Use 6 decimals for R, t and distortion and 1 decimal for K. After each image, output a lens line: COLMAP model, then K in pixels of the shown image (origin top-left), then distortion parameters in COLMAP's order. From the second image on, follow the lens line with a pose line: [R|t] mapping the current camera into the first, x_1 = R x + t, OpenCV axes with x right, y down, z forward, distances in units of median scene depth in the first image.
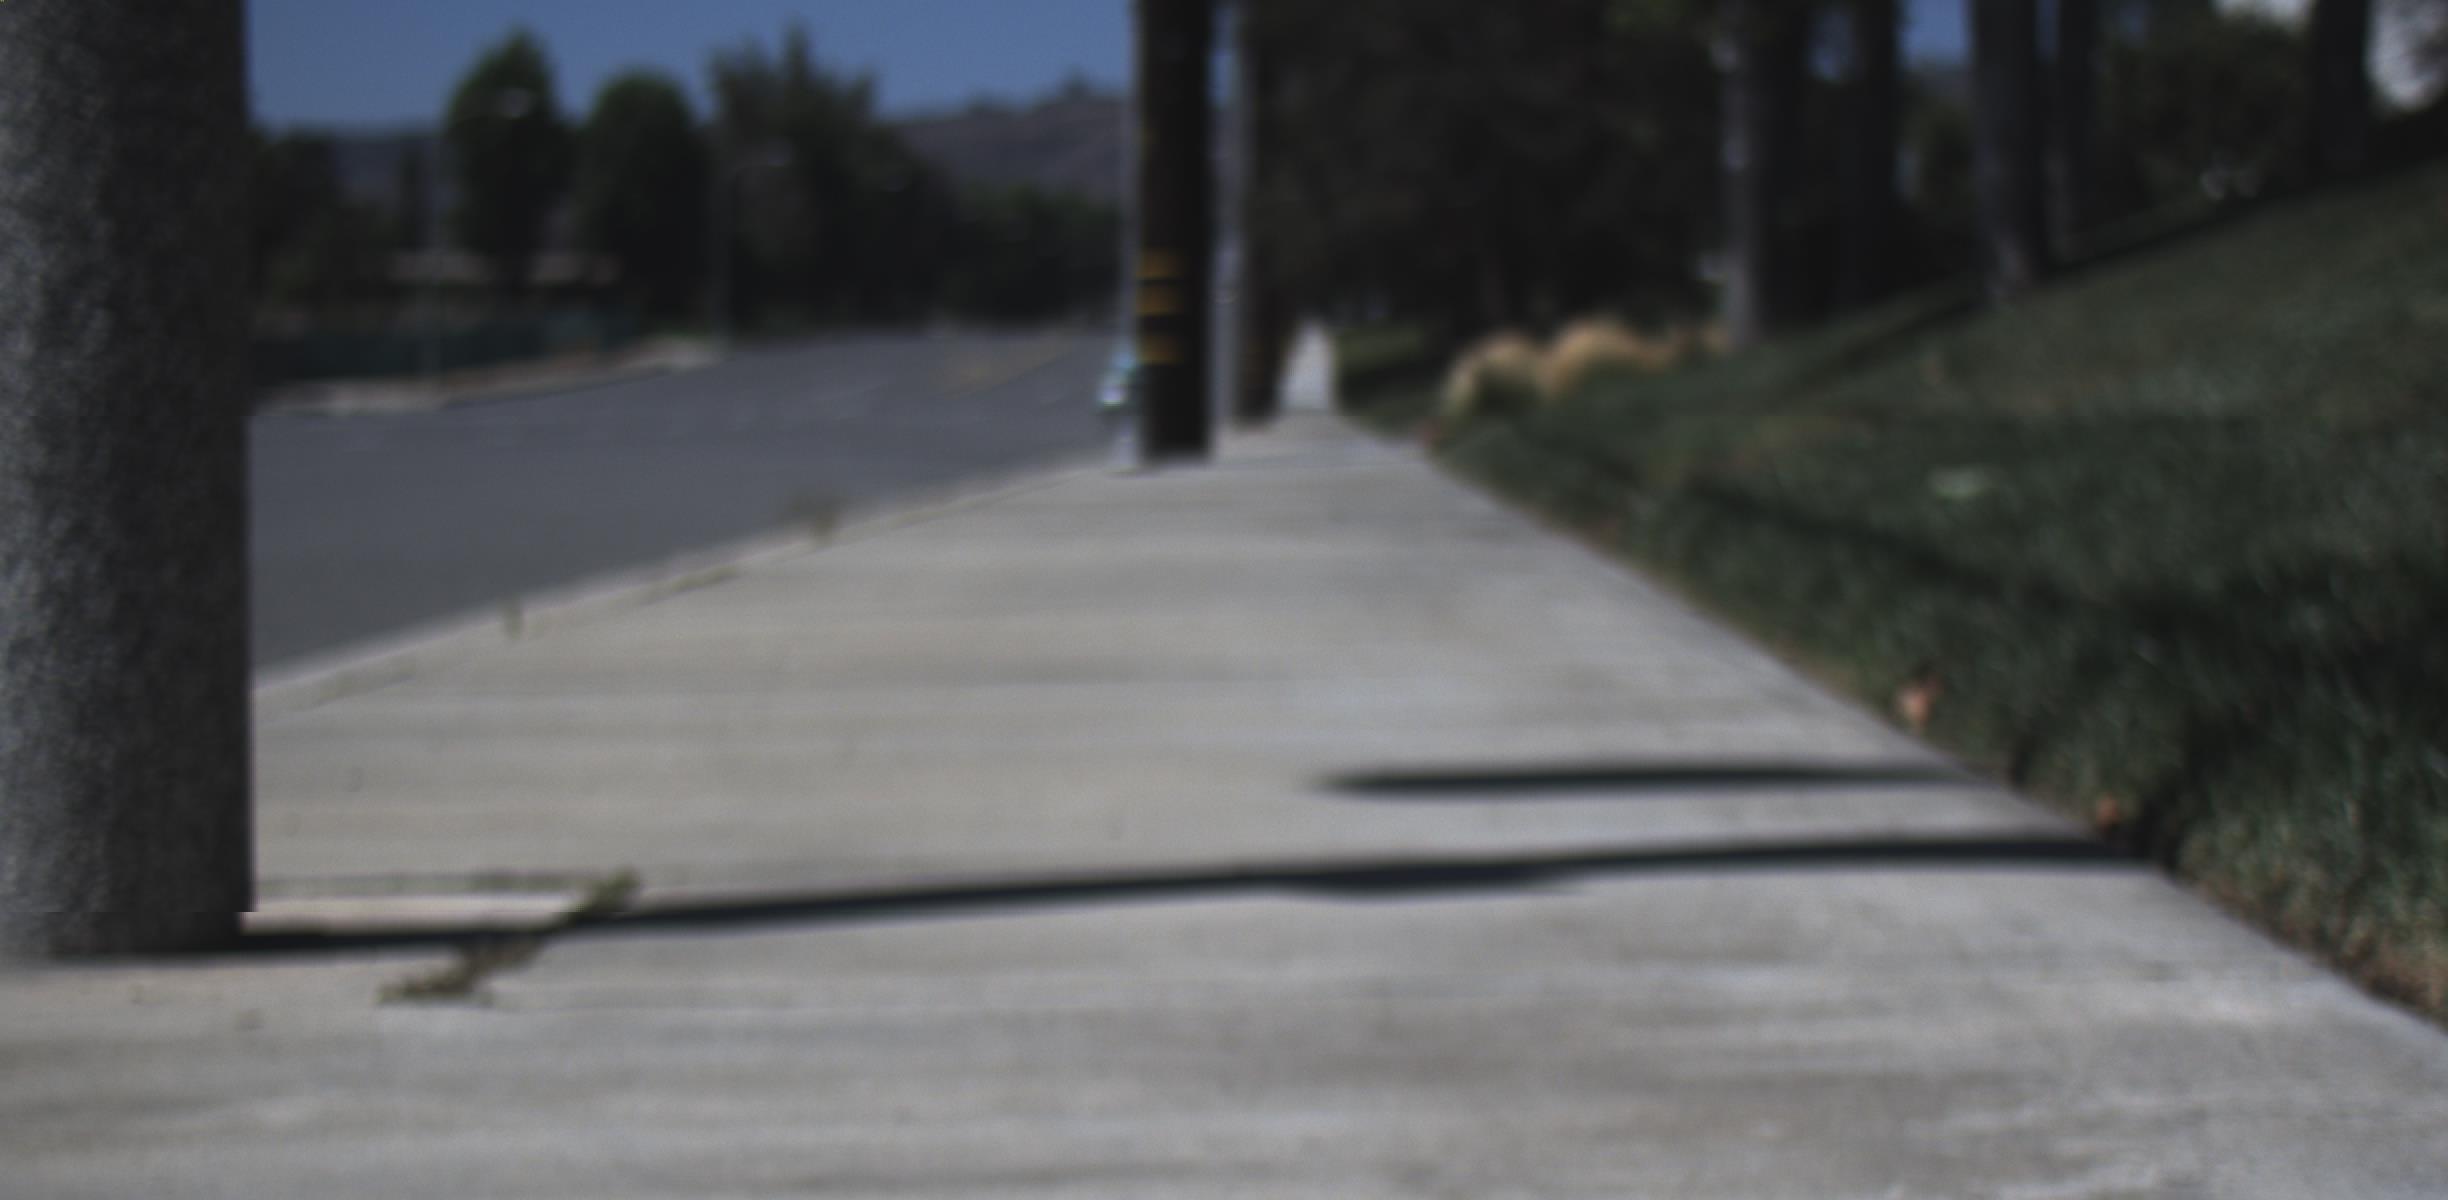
lens RADIAL K [[5195.7, 0, 1231.4], [0, 5195.7, 779.5], [0, 0, 1]] dist [0.027611, 0.772038]
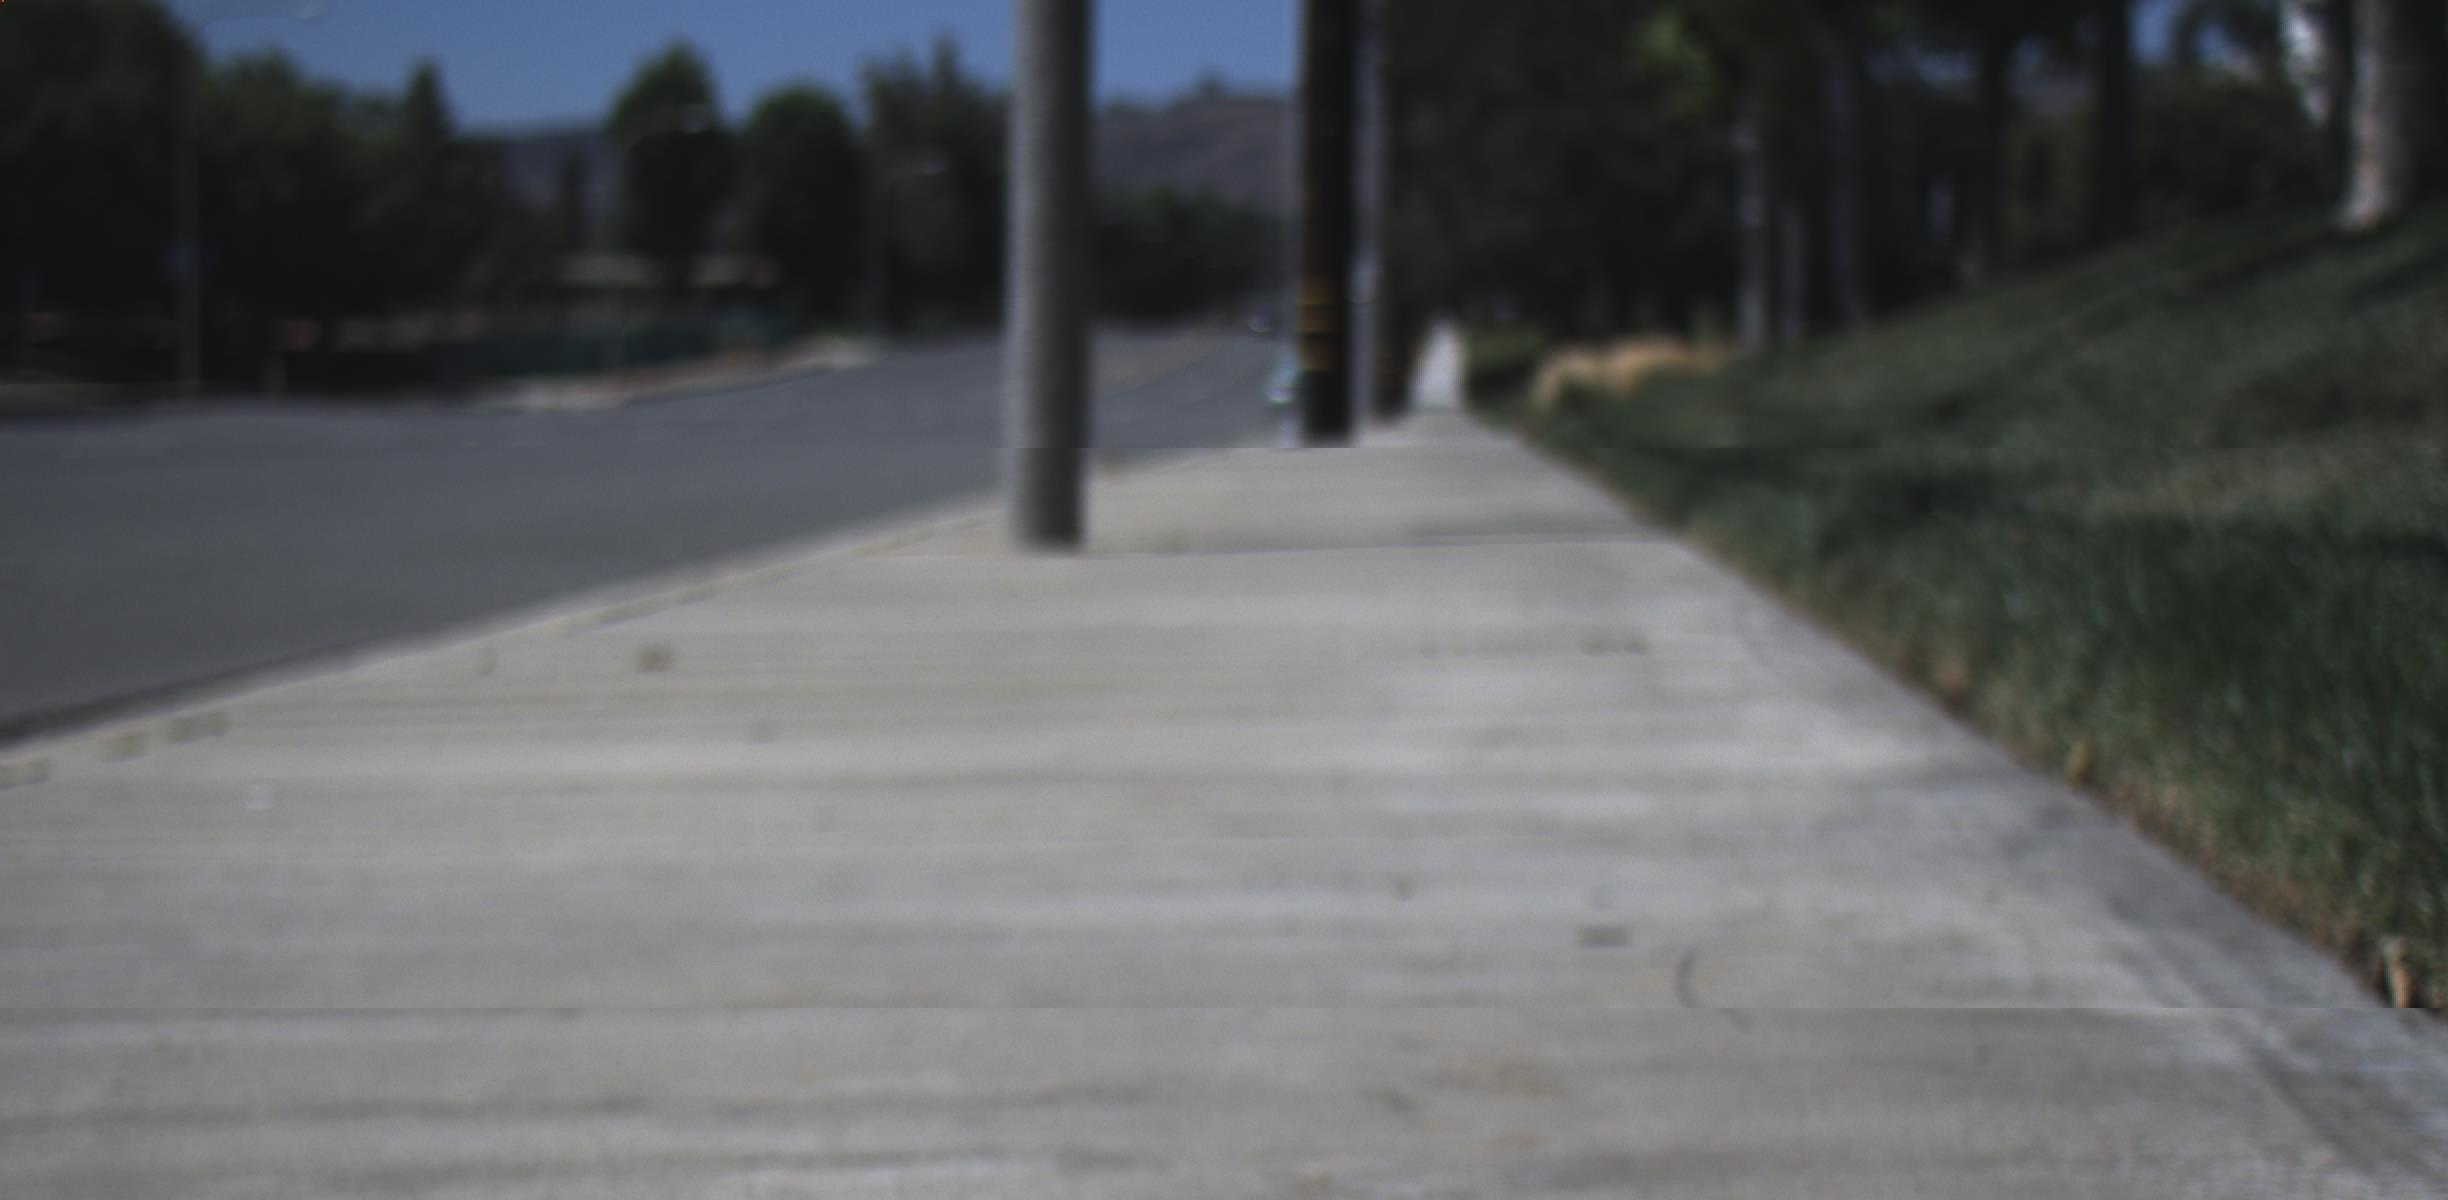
lens RADIAL K [[5195.7, 0, 1231.4], [0, 5195.7, 779.5], [0, 0, 1]] dist [0.027611, 0.772038]
pose [[0.999671, 0.003849, -0.025376, -0.000500], [-0.003846, 0.999993, 0.000167, 0.006588], [0.025376, -0.000069, 0.999678, -0.084804]]
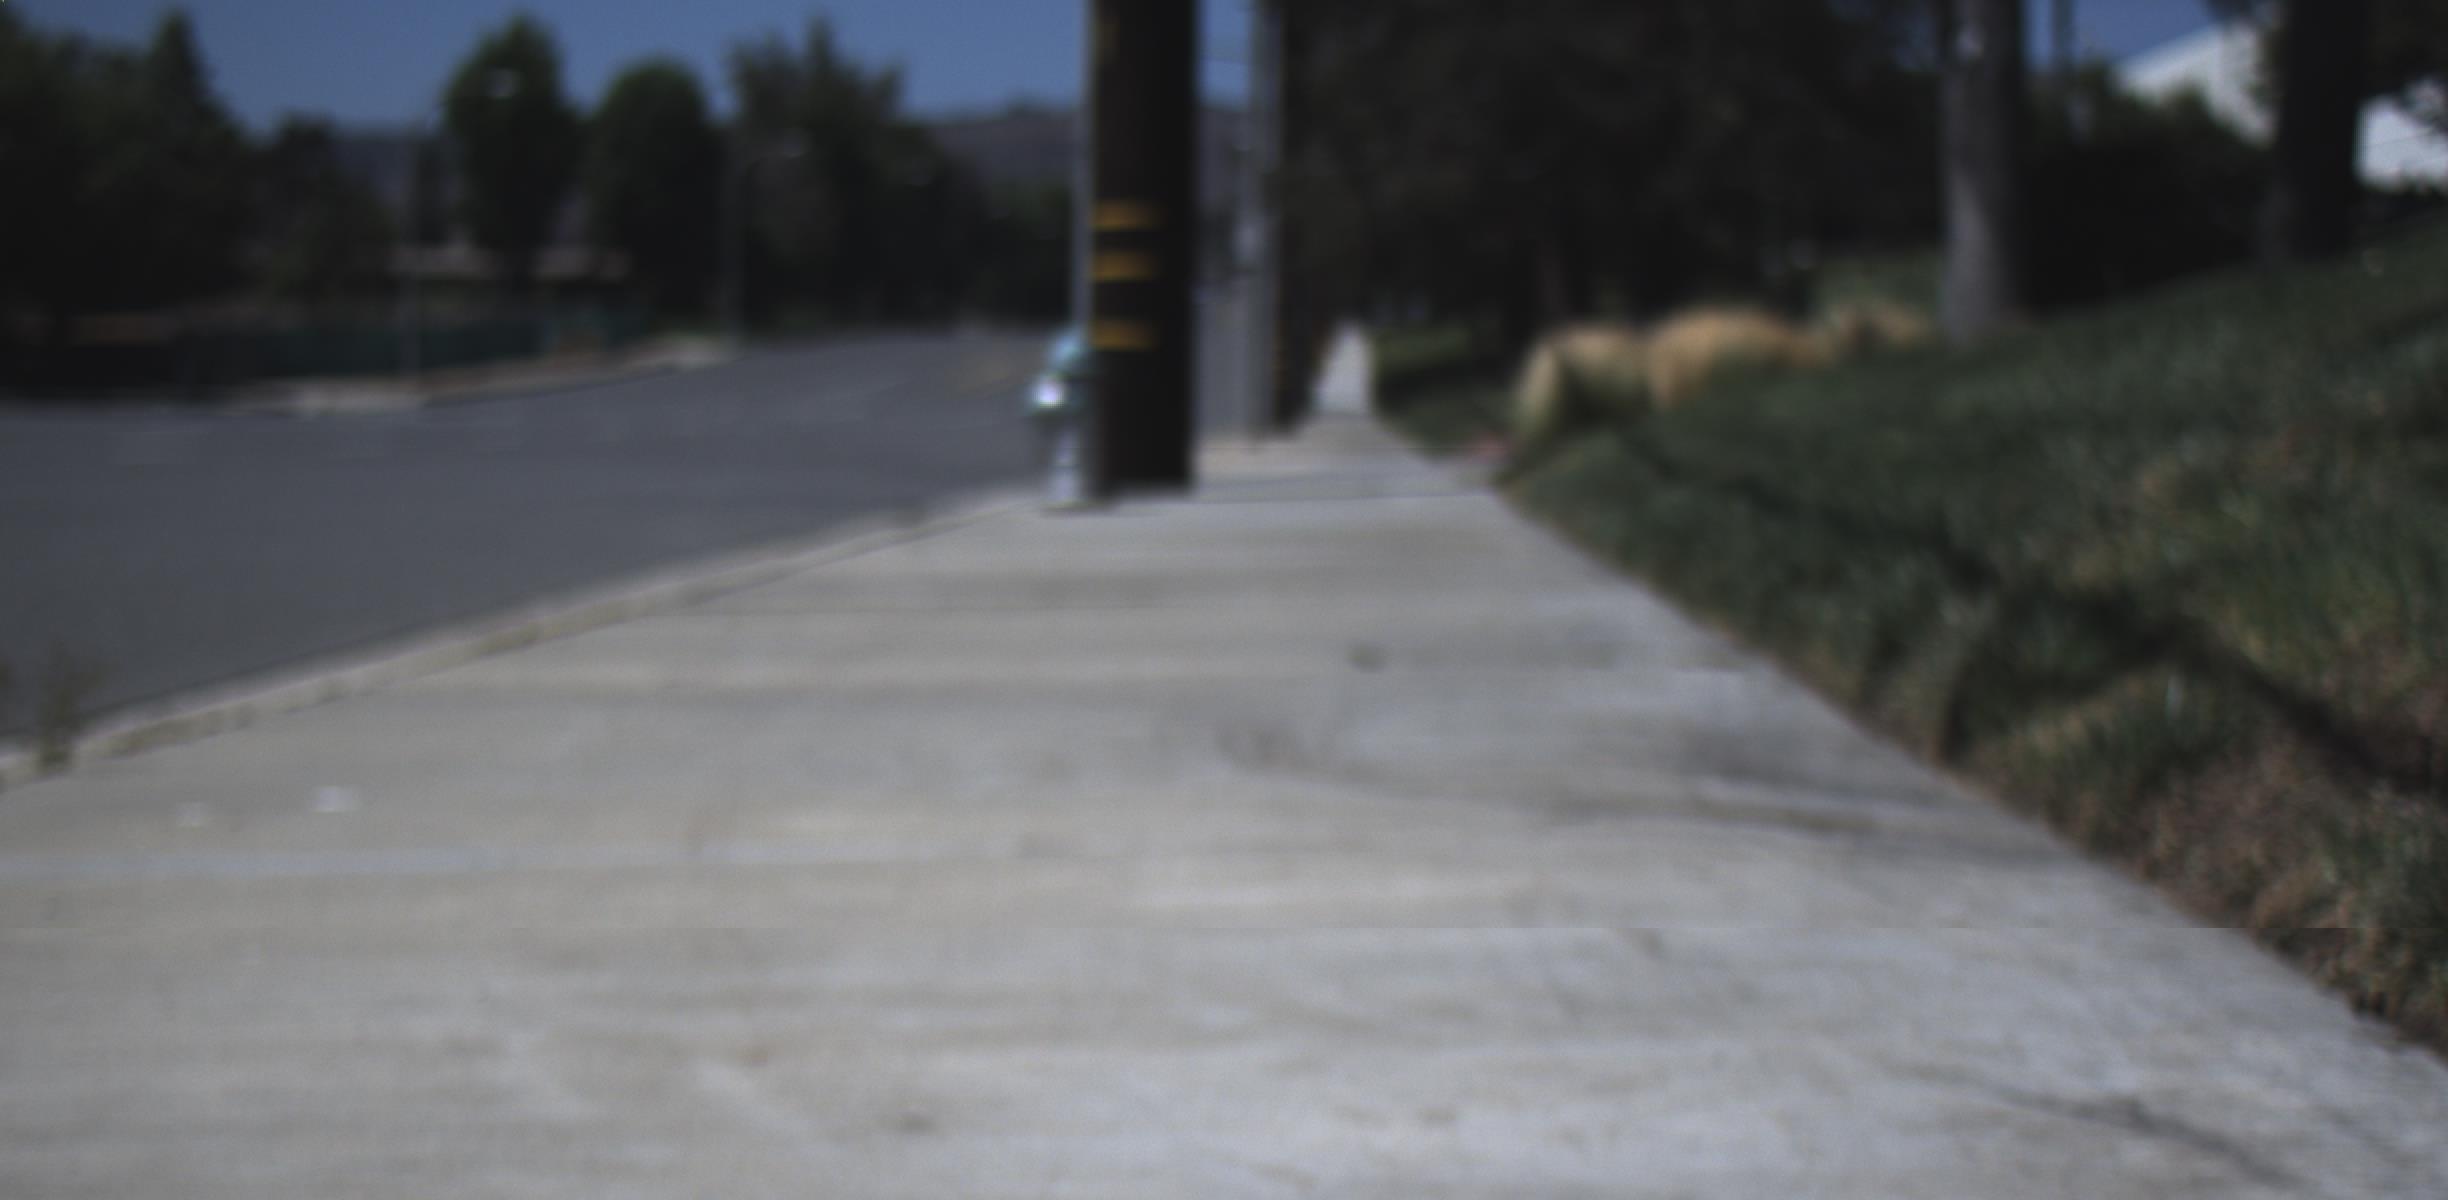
lens RADIAL K [[5195.7, 0, 1231.4], [0, 5195.7, 779.5], [0, 0, 1]] dist [0.027611, 0.772038]
pose [[0.999958, 0.006106, -0.006856, 0.001814], [-0.006110, 0.999981, -0.000657, -0.006130], [0.006852, 0.000699, 0.999976, 0.083321]]
